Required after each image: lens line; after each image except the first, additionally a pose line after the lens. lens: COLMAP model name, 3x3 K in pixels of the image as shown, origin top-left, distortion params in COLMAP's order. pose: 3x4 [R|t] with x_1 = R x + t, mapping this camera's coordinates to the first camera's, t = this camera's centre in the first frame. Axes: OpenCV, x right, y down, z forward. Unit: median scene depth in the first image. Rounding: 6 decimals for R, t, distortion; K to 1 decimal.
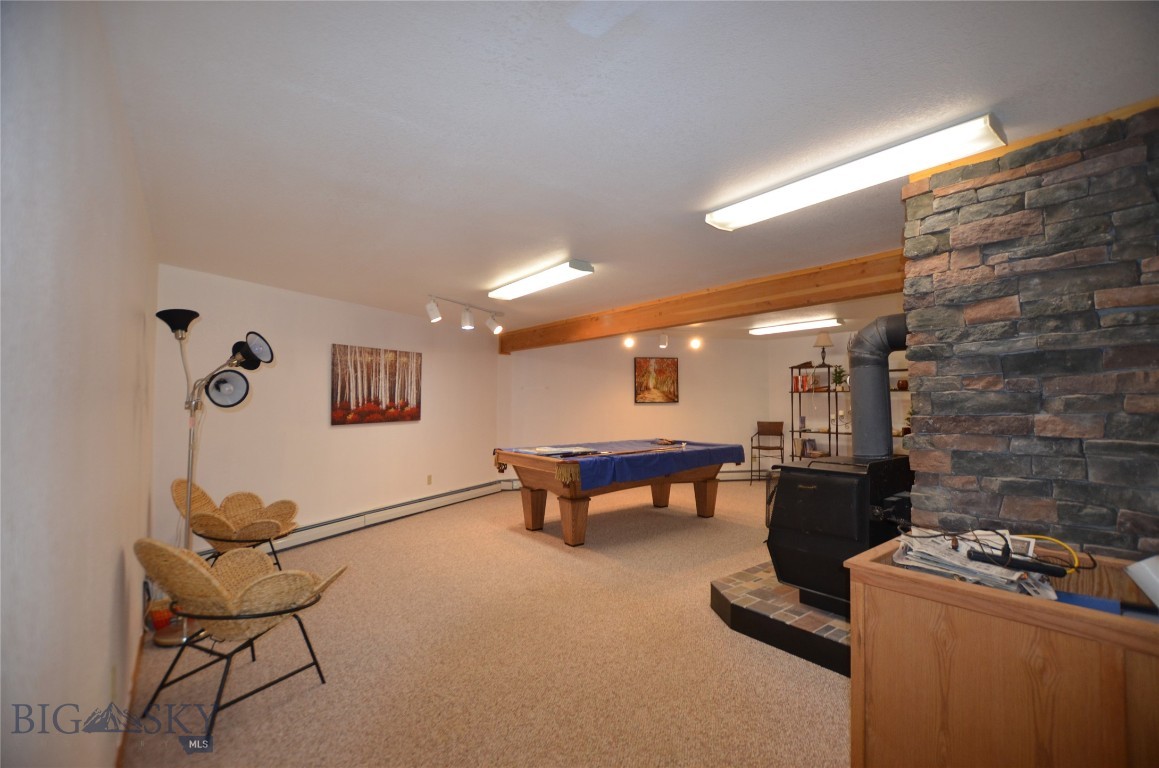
lens RADIAL K [[495.7, 0, 592.7], [0, 495.7, 407.2], [0, 0, 1]] dist [-0.001595, -0.000011]
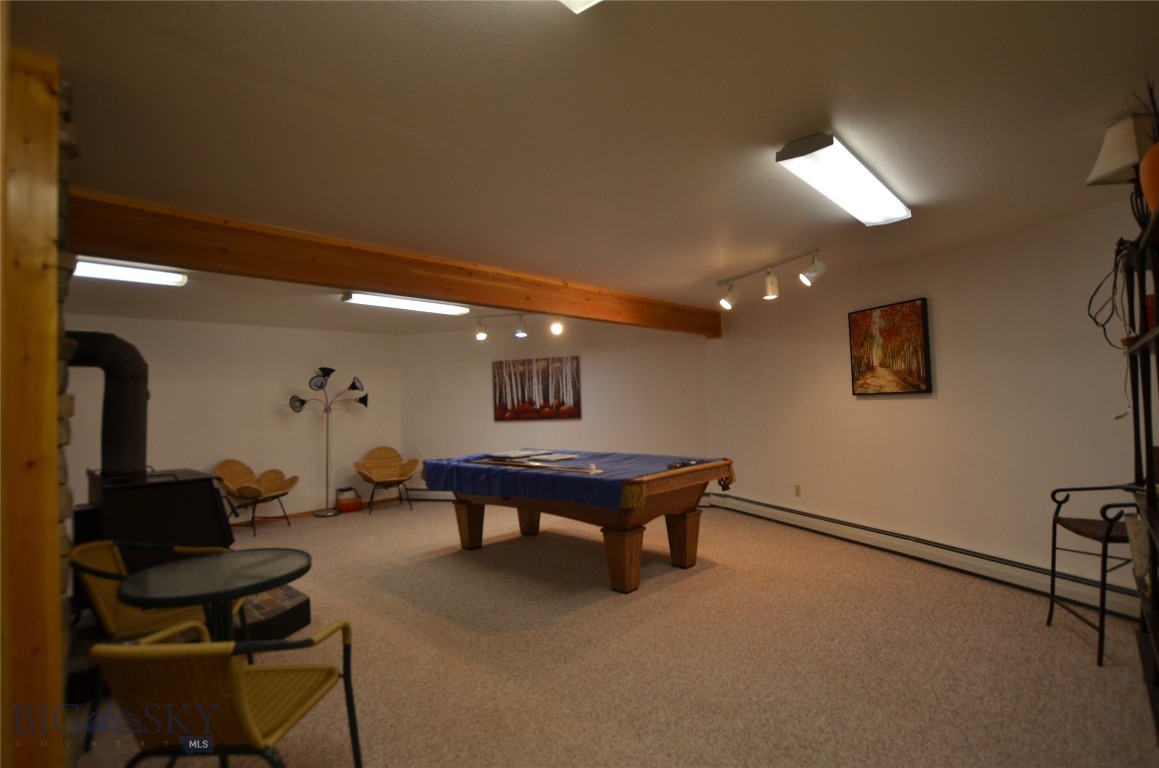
lens RADIAL K [[574.1, 0, 578.4], [0, 574.1, 380.4], [0, 0, 1]] dist [-0.000590, 0.000013]
pose [[0.150375, -0.038434, -0.987882, 0.960075], [0.019241, 0.999169, -0.035945, -0.012131], [0.988442, -0.013603, 0.150990, 0.877927]]
